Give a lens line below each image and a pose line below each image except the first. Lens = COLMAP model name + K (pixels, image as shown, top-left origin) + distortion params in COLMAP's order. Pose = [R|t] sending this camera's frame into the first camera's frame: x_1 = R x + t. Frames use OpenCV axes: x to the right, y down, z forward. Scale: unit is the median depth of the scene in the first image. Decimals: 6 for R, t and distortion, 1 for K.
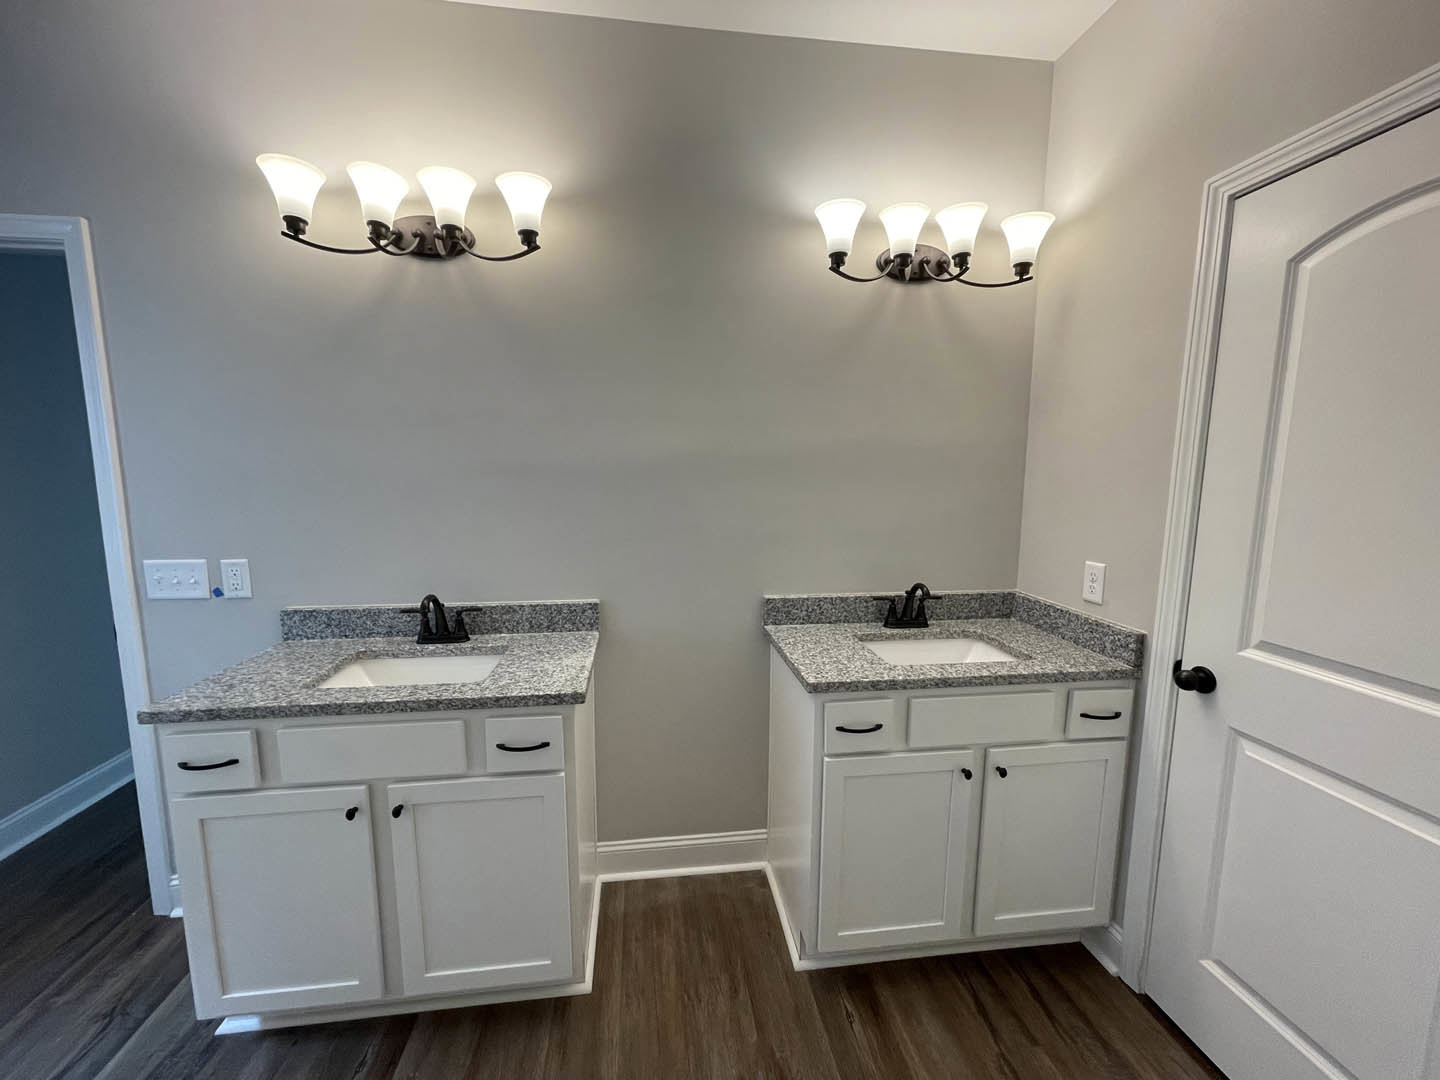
lens RADIAL K [[577.4, 0, 714.4], [0, 577.4, 546.3], [0, 0, 1]] dist [-0.002006, -0.000134]
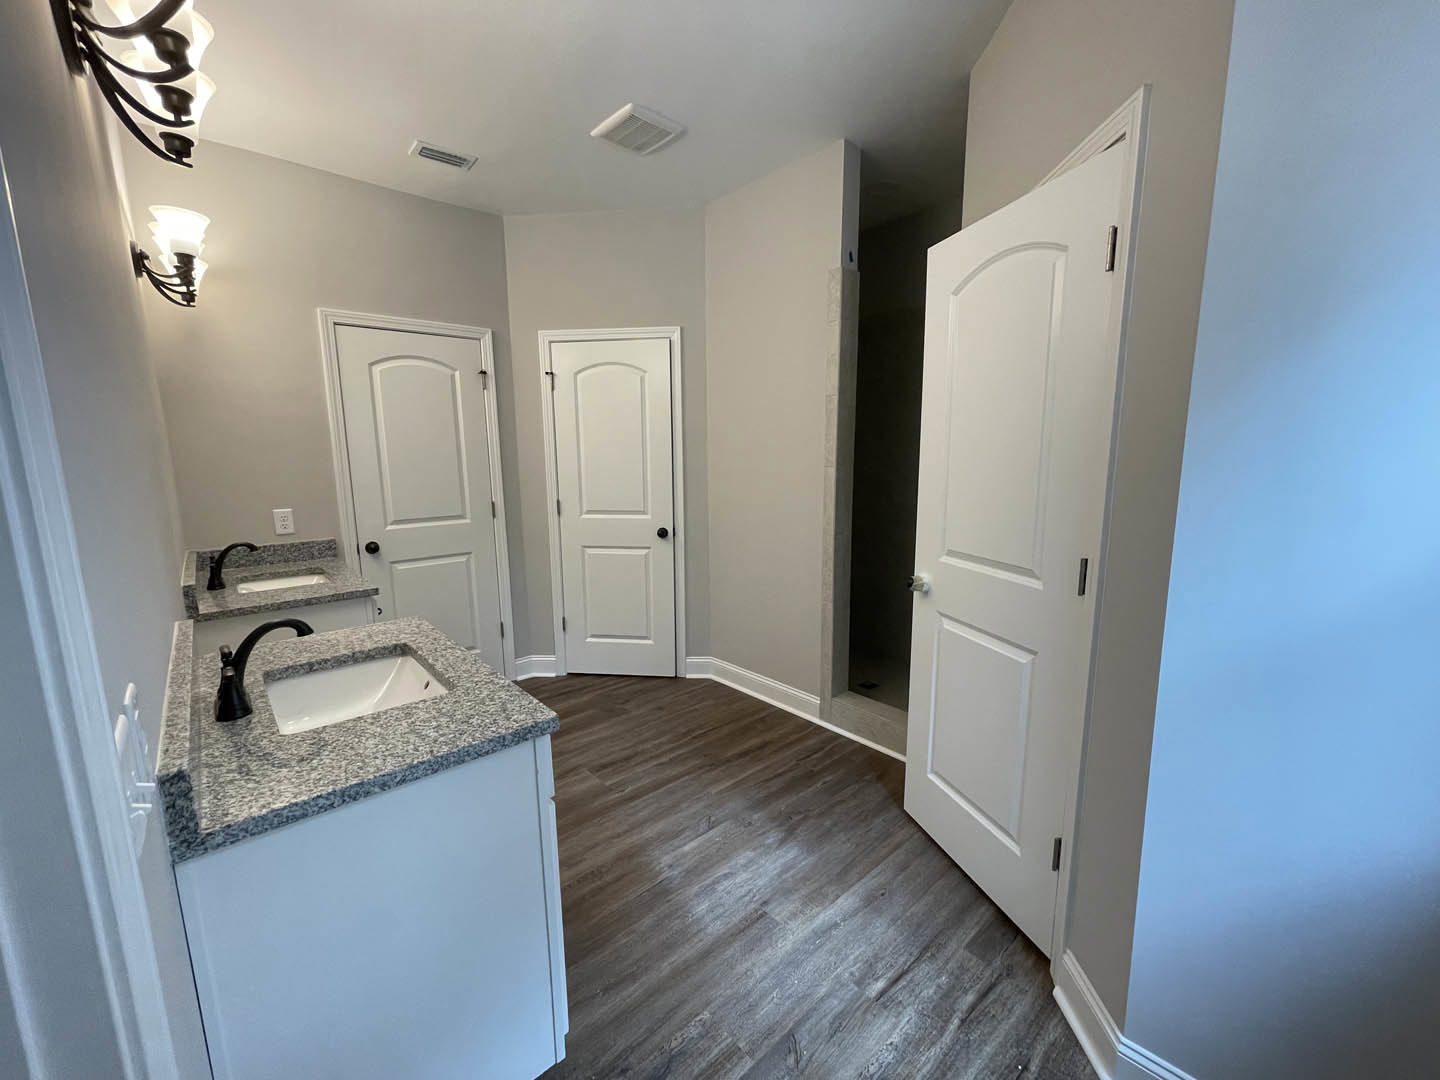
lens RADIAL K [[577.4, 0, 714.4], [0, 577.4, 546.3], [0, 0, 1]] dist [-0.002006, -0.000134]
pose [[-0.565395, -0.126619, 0.815044, -1.652356], [0.123357, 0.964053, 0.235341, -0.125475], [-0.815544, 0.233602, -0.529451, 1.104504]]
